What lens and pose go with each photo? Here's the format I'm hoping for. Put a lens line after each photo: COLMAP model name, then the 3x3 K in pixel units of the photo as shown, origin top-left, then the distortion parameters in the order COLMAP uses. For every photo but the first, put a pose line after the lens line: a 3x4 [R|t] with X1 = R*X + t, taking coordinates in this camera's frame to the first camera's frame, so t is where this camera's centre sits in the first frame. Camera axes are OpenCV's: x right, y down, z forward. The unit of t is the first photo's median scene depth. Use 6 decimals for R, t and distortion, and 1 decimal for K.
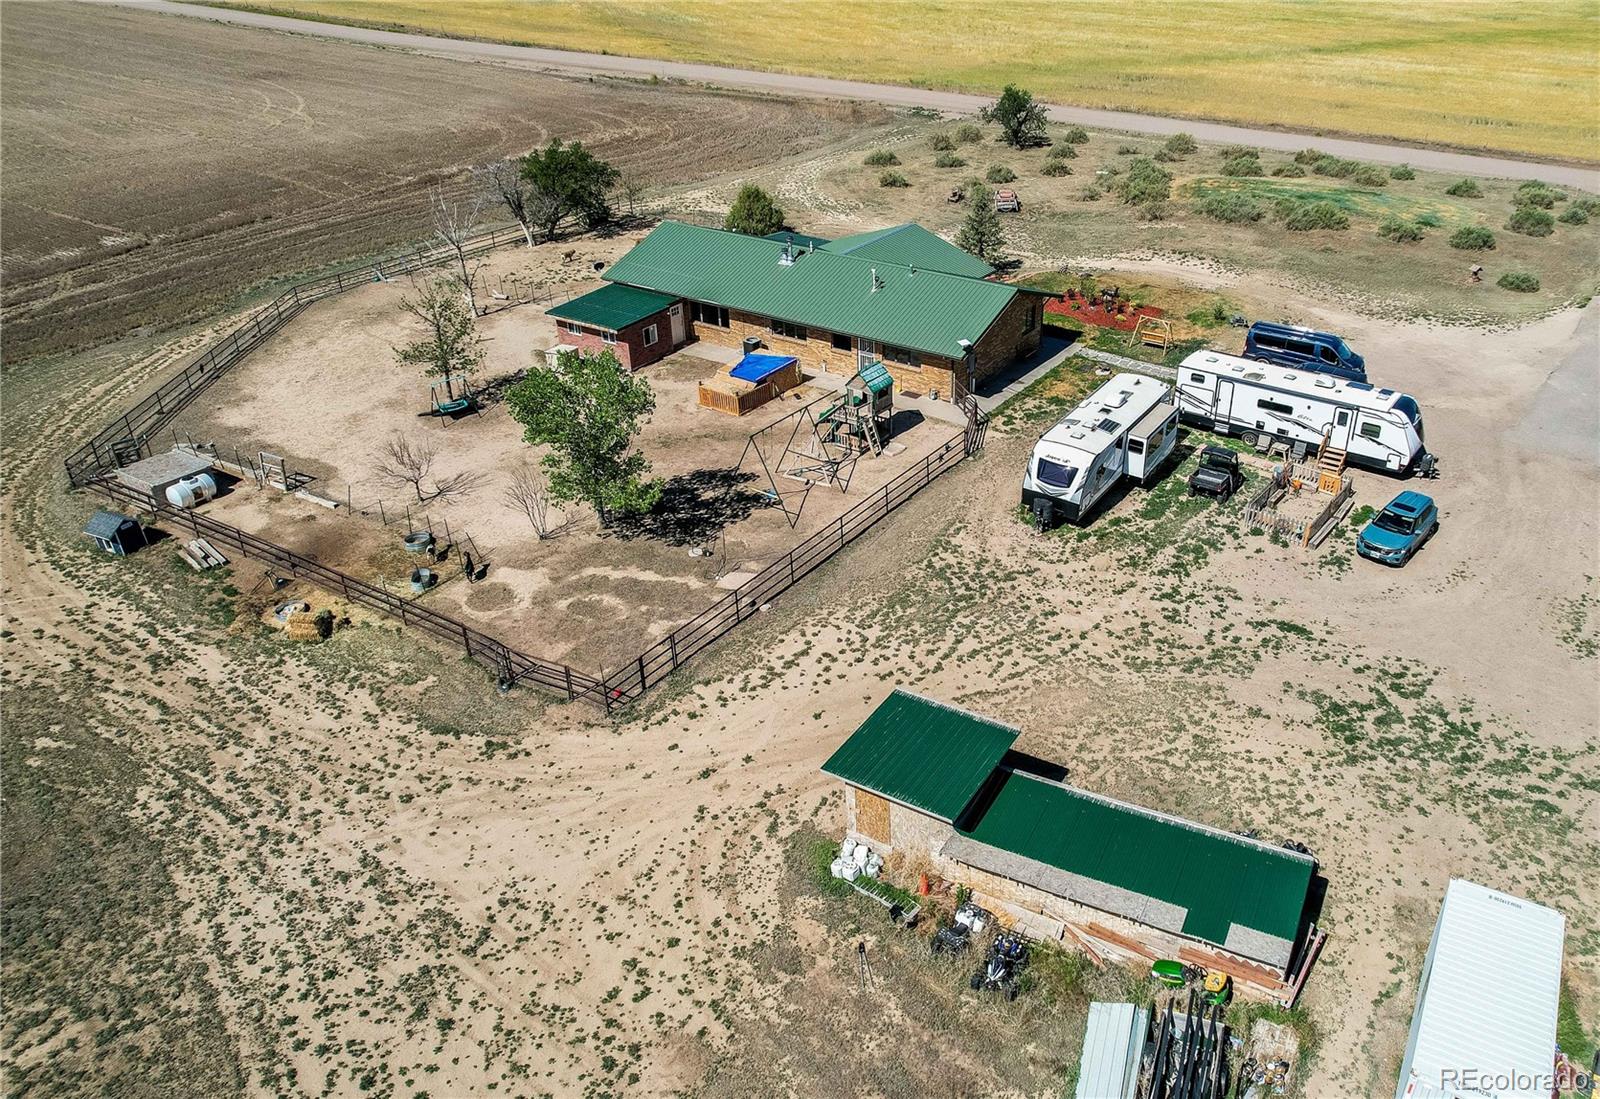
lens RADIAL K [[1245.0, 0, 932.3], [0, 1245.0, 550.9], [0, 0, 1]] dist [-0.024376, 0.001056]
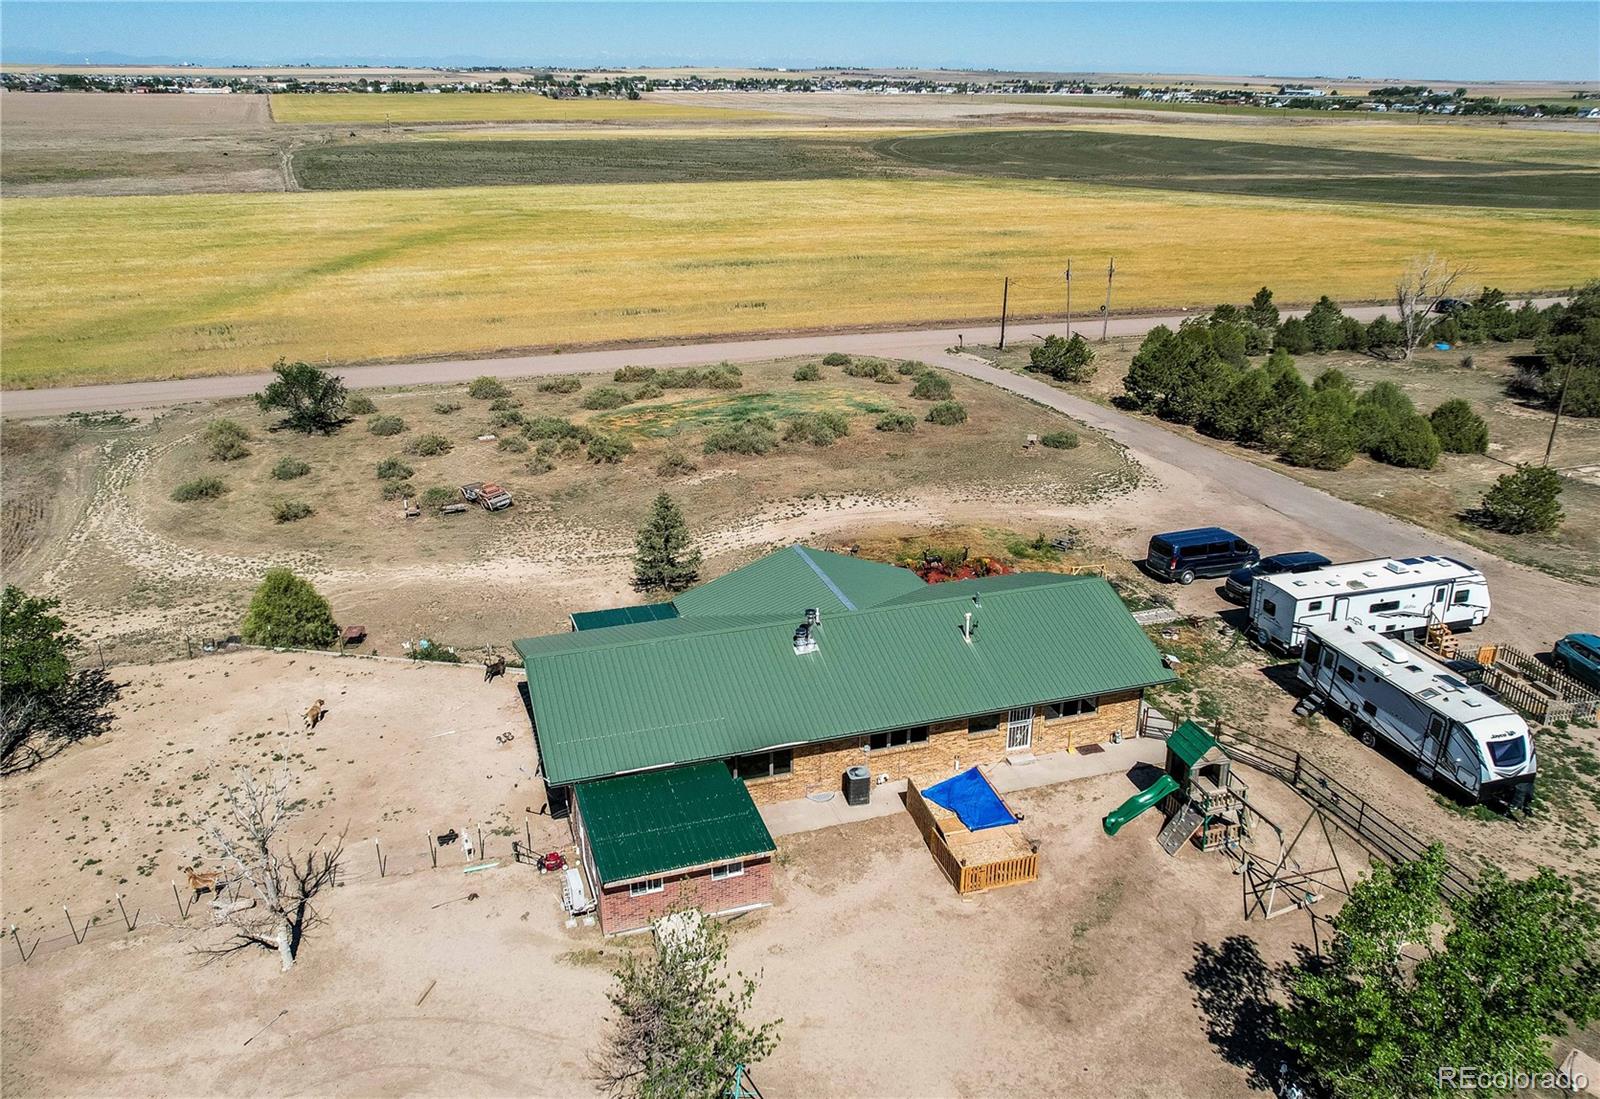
lens RADIAL K [[1250.8, 0, 808.0], [0, 1250.8, 552.5], [0, 0, 1]] dist [-0.069140, 0.078595]
pose [[0.637239, -0.283842, 0.716491, -0.718135], [0.381649, 0.923925, 0.026583, -0.363836], [-0.669530, 0.256509, 0.697089, 0.629360]]
